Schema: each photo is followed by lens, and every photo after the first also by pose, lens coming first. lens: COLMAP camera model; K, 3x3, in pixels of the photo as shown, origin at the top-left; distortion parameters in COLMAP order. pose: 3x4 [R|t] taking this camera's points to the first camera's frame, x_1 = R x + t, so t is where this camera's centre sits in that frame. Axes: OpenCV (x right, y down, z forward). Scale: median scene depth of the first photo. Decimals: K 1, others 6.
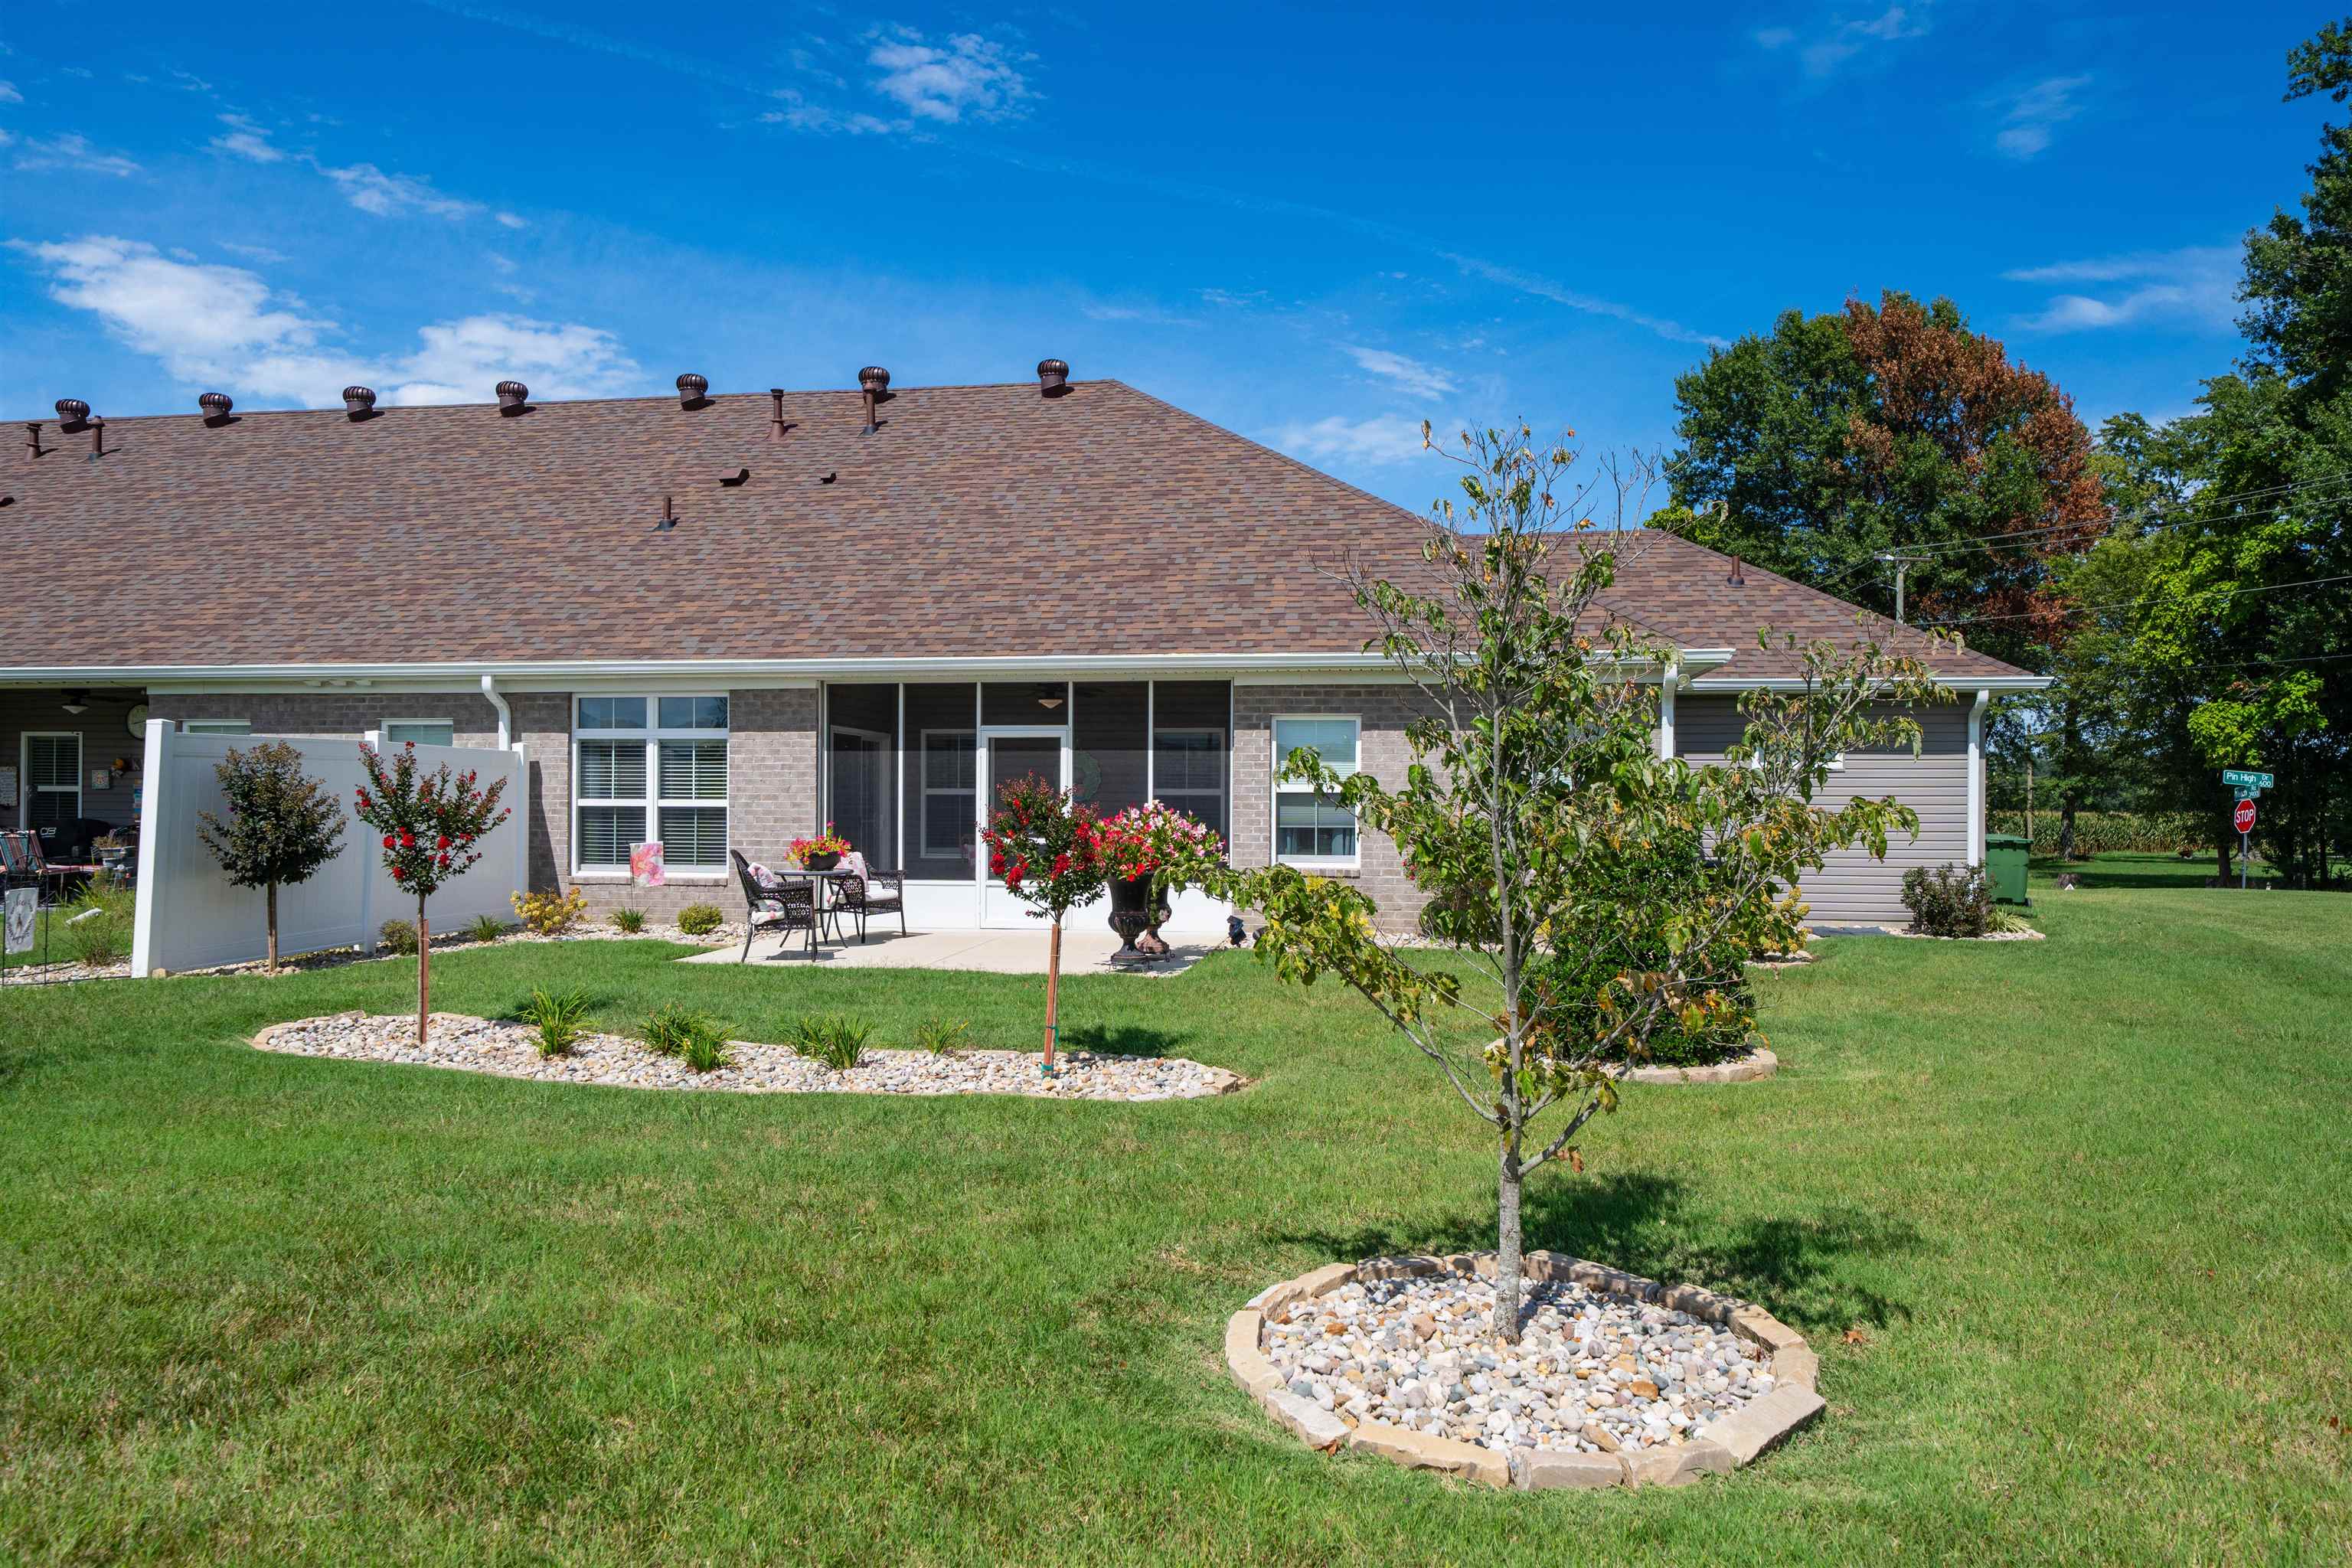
lens RADIAL K [[1569.0, 0, 1216.4], [0, 1569.0, 807.9], [0, 0, 1]] dist [0.002411, -0.003883]
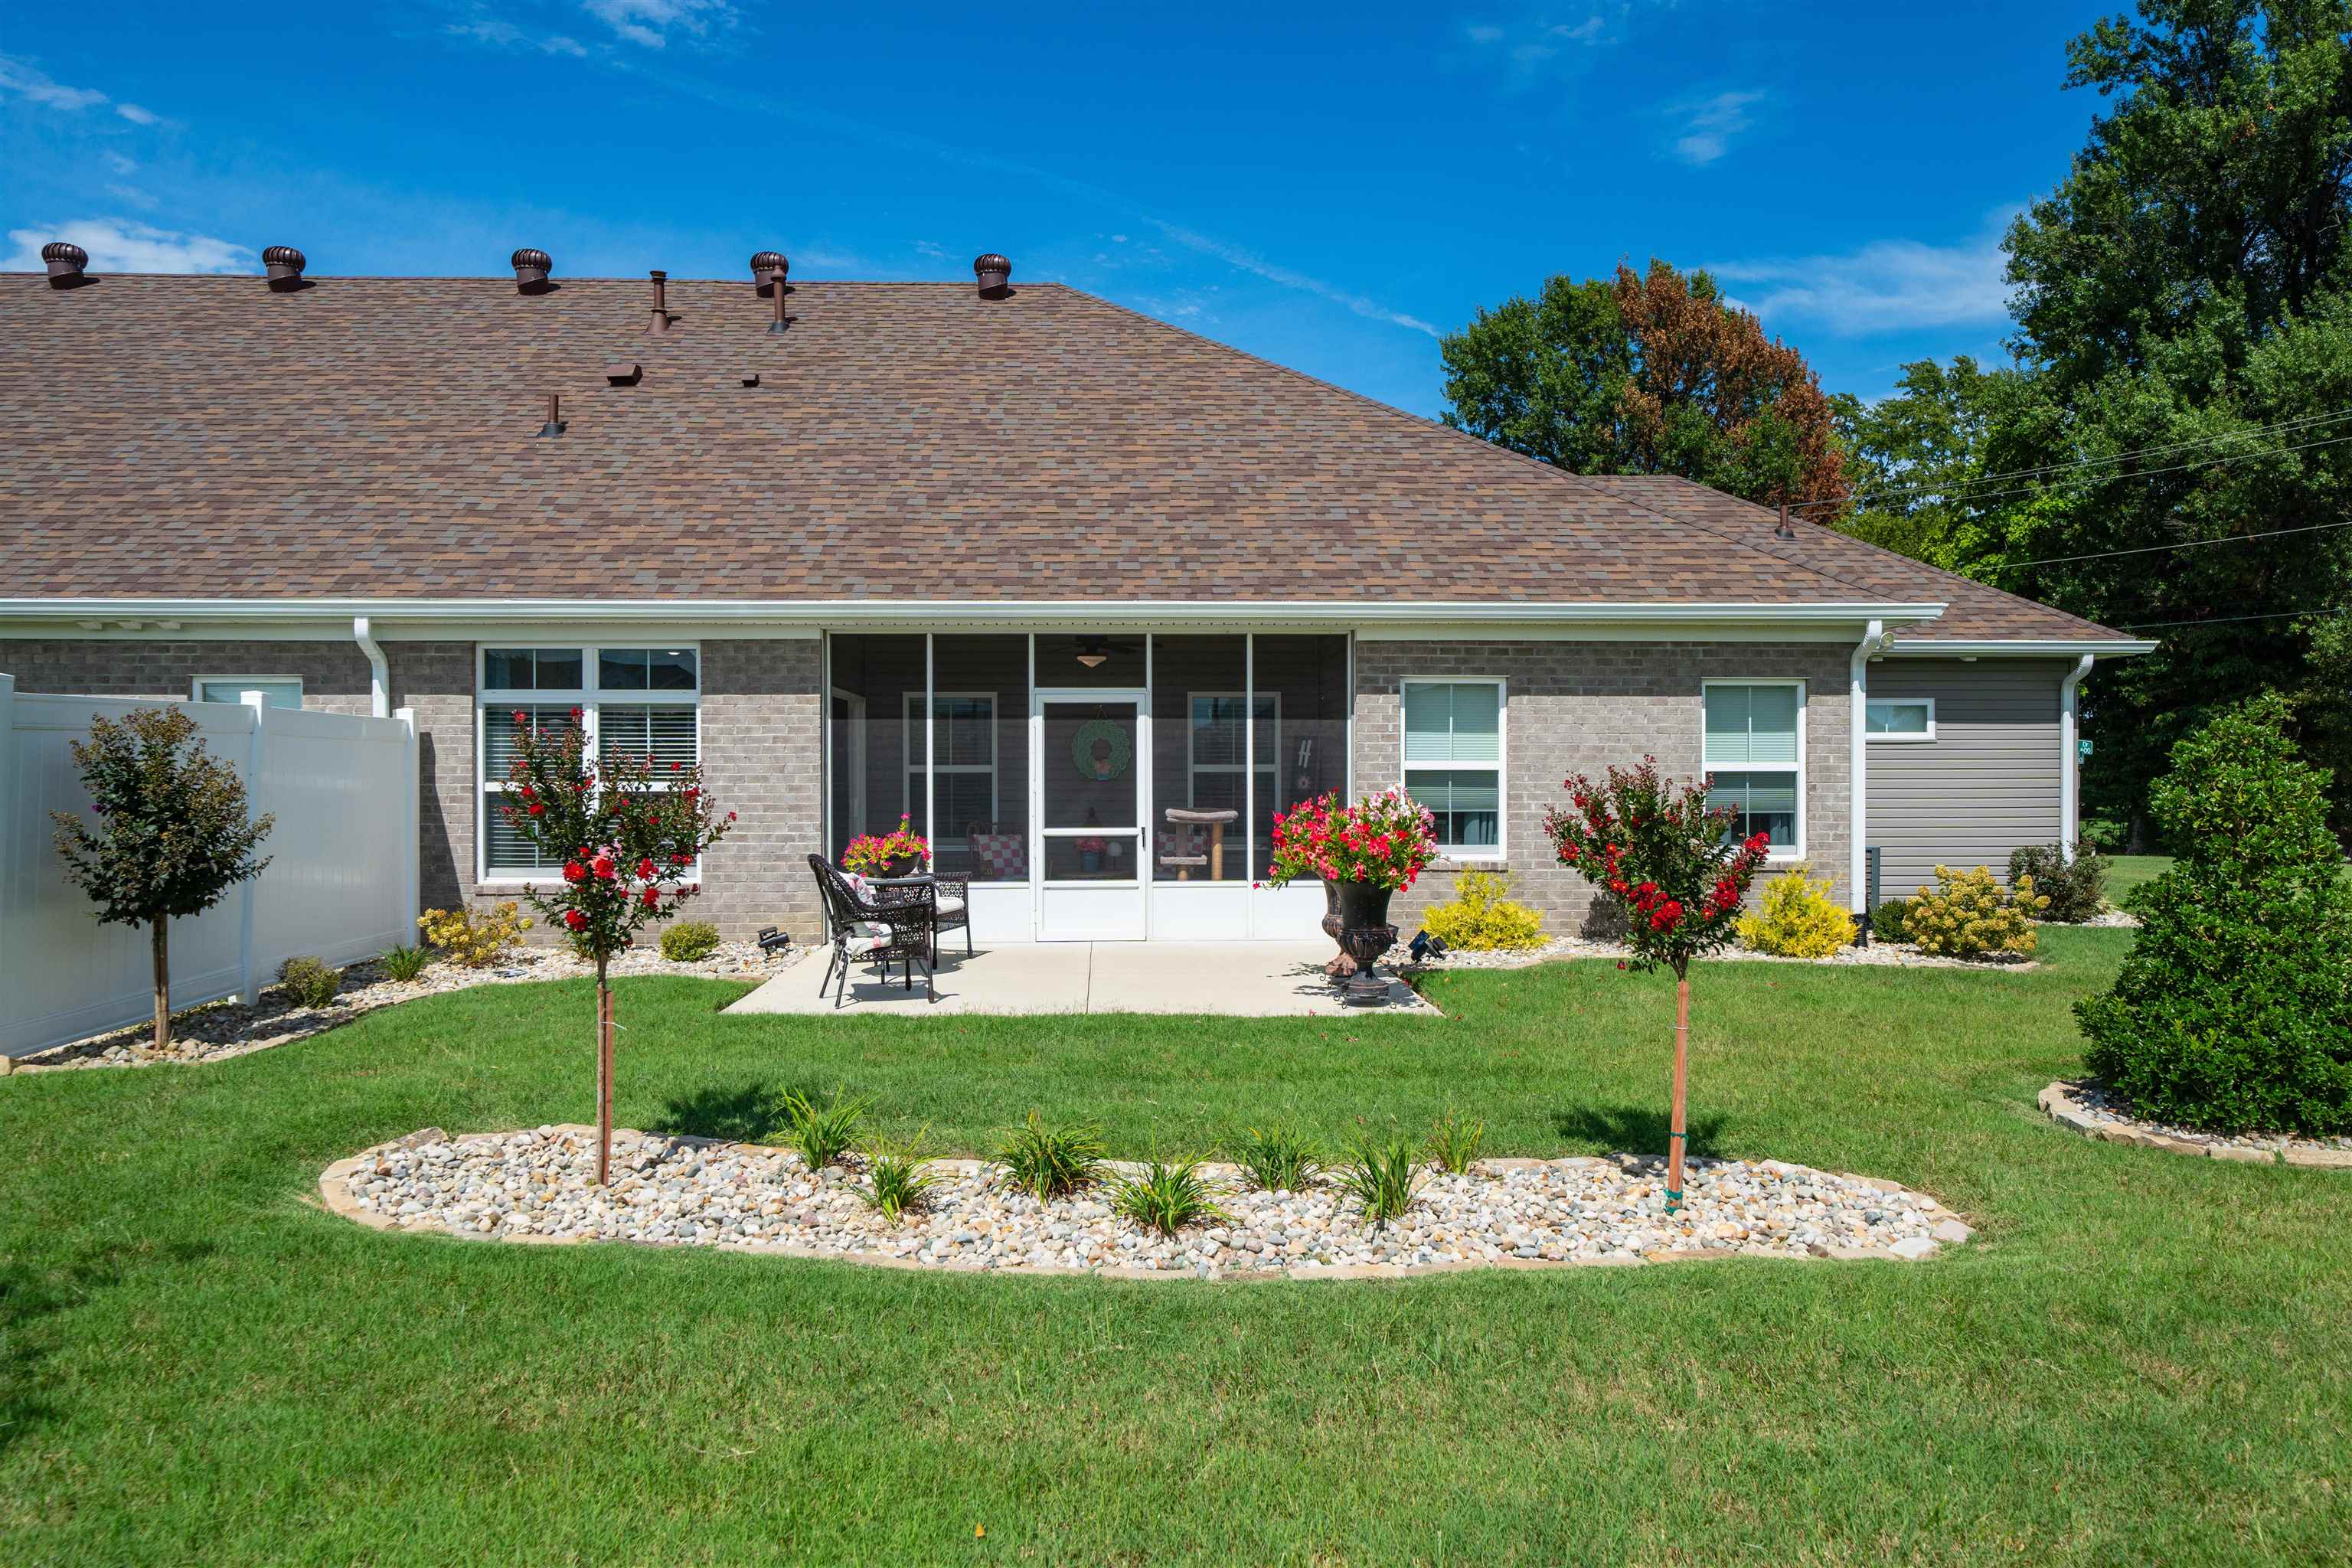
lens RADIAL K [[1586.8, 0, 1176.0], [0, 1586.8, 784.0], [0, 0, 1]] dist [-0.000230, 0.001585]
pose [[0.982241, -0.006776, 0.187499, -0.214722], [0.005506, 0.999958, 0.007295, -0.008312], [-0.187541, -0.006133, 0.982238, 0.178680]]
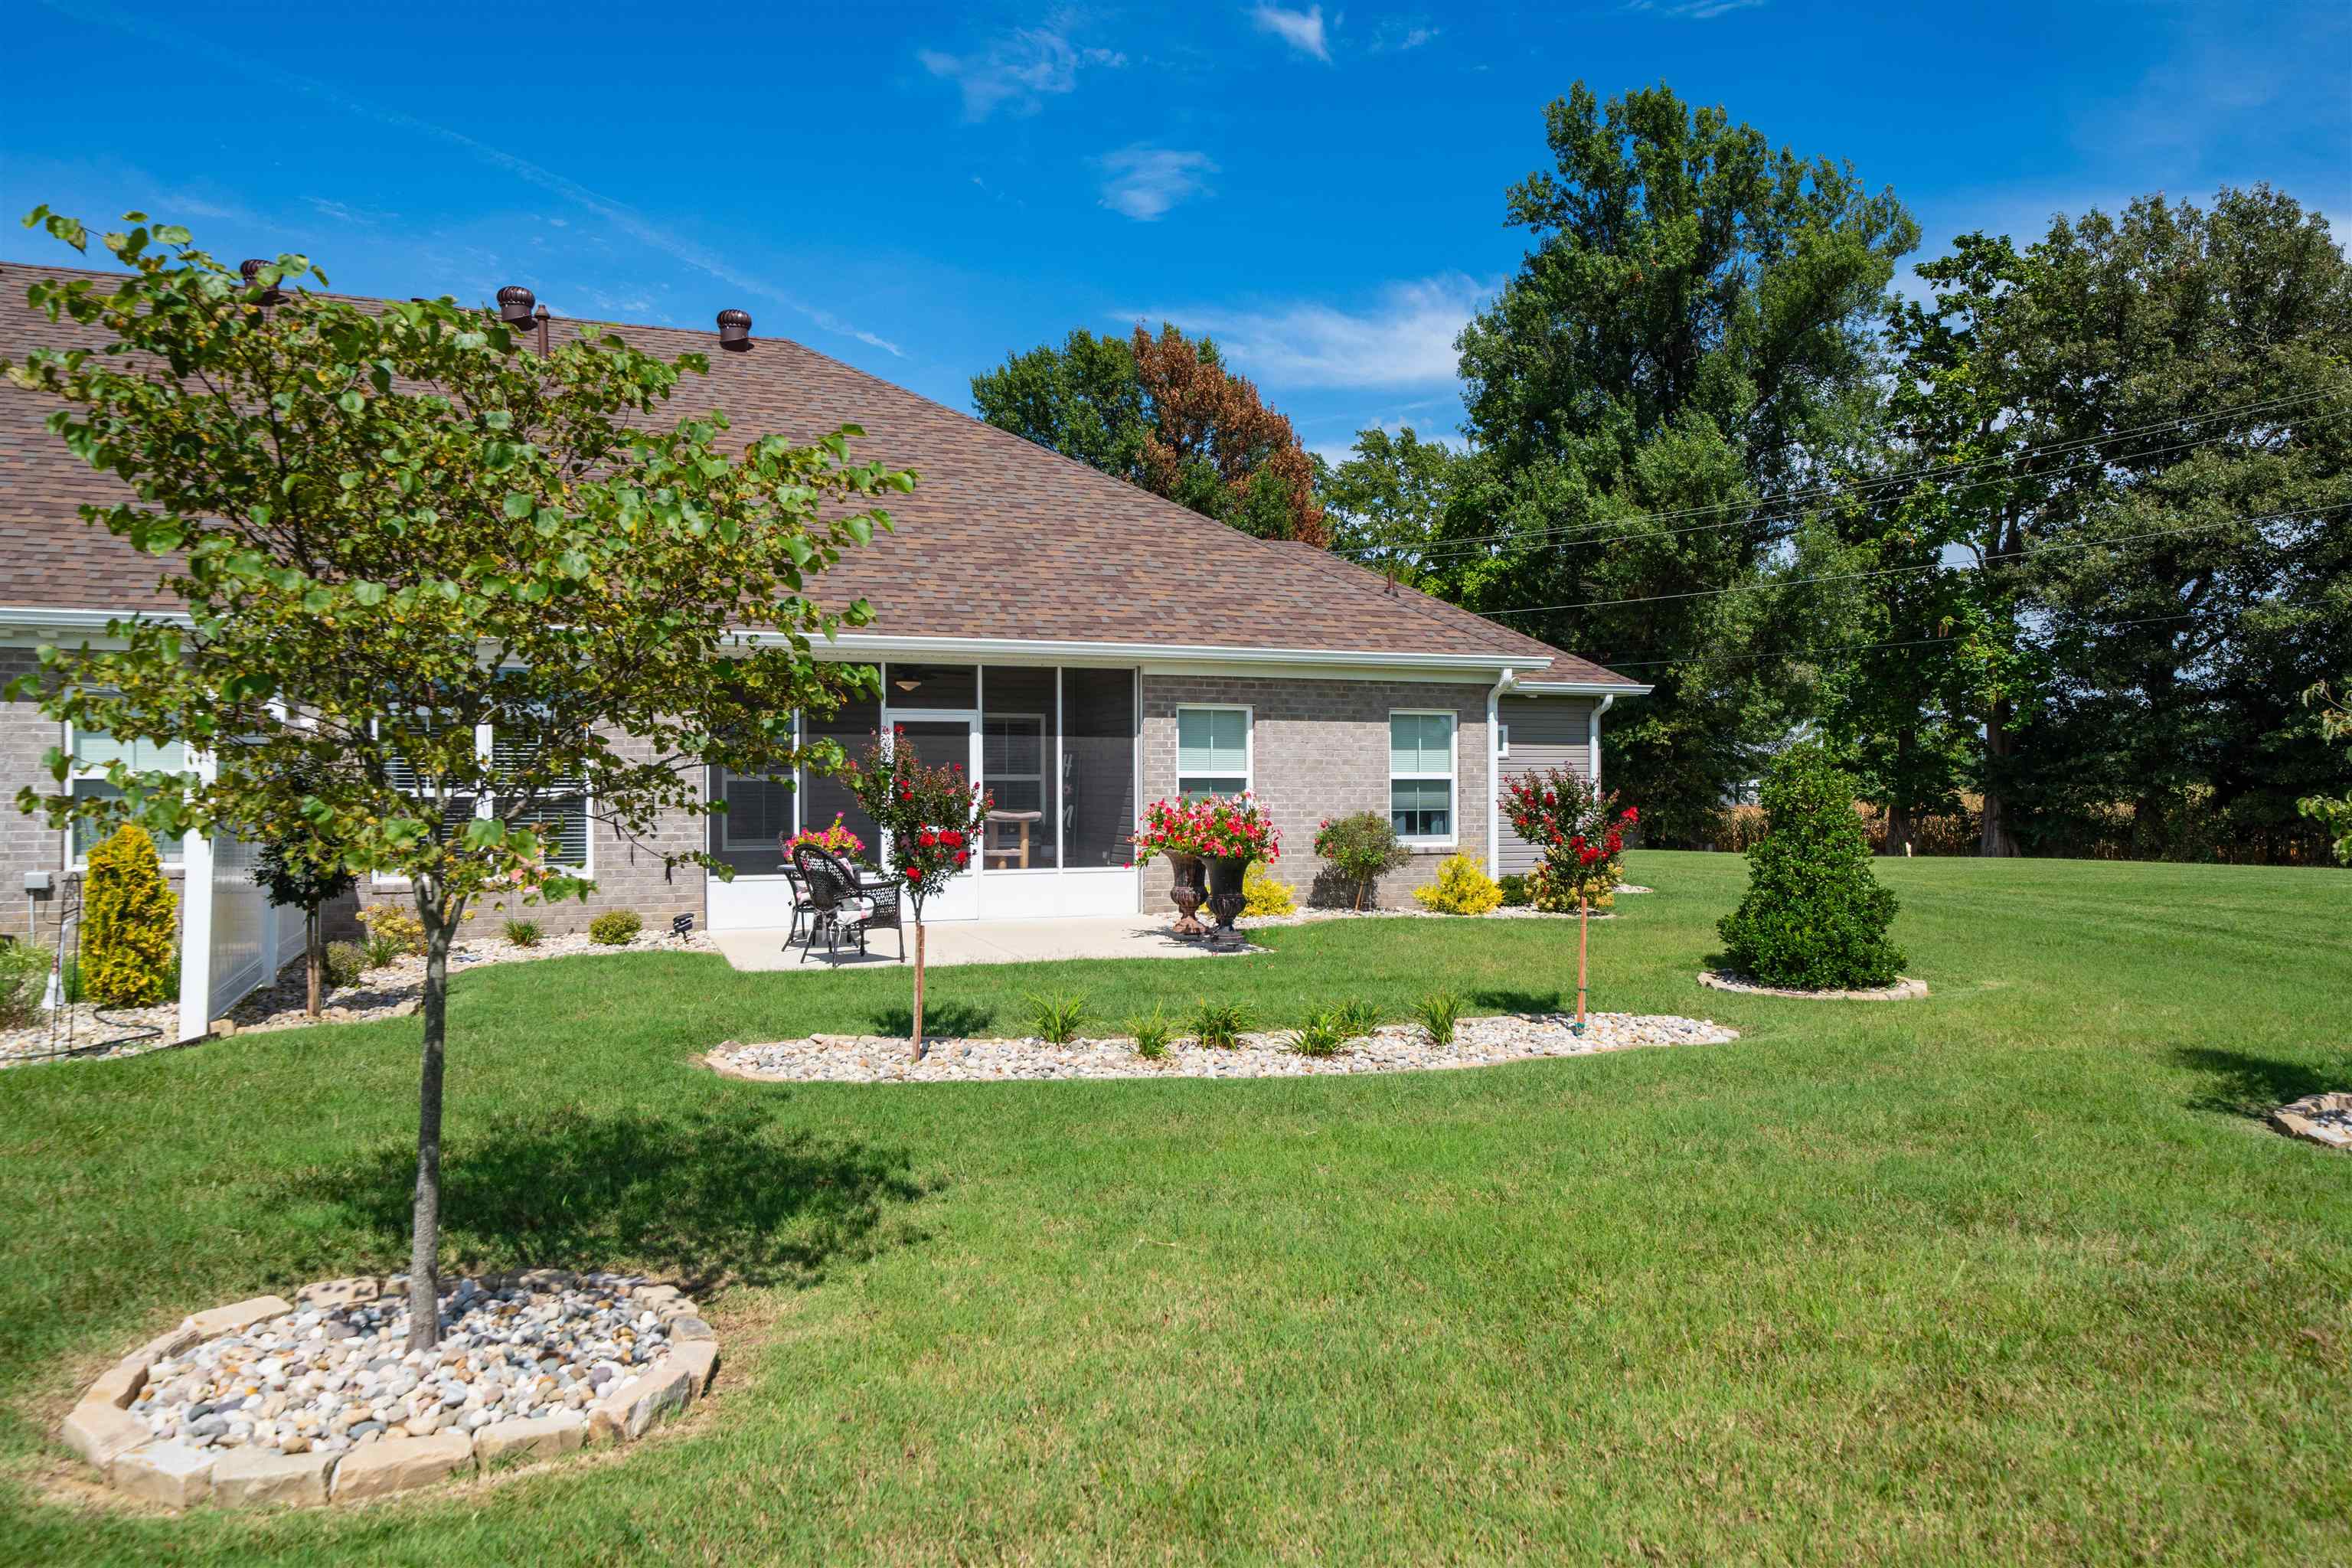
lens RADIAL K [[1586.8, 0, 1176.0], [0, 1586.8, 784.0], [0, 0, 1]] dist [-0.000230, 0.001585]
pose [[0.862689, -0.005185, 0.505707, -0.449315], [0.006977, 0.999974, -0.001650, -0.003663], [-0.505686, 0.004952, 0.862703, 0.079411]]
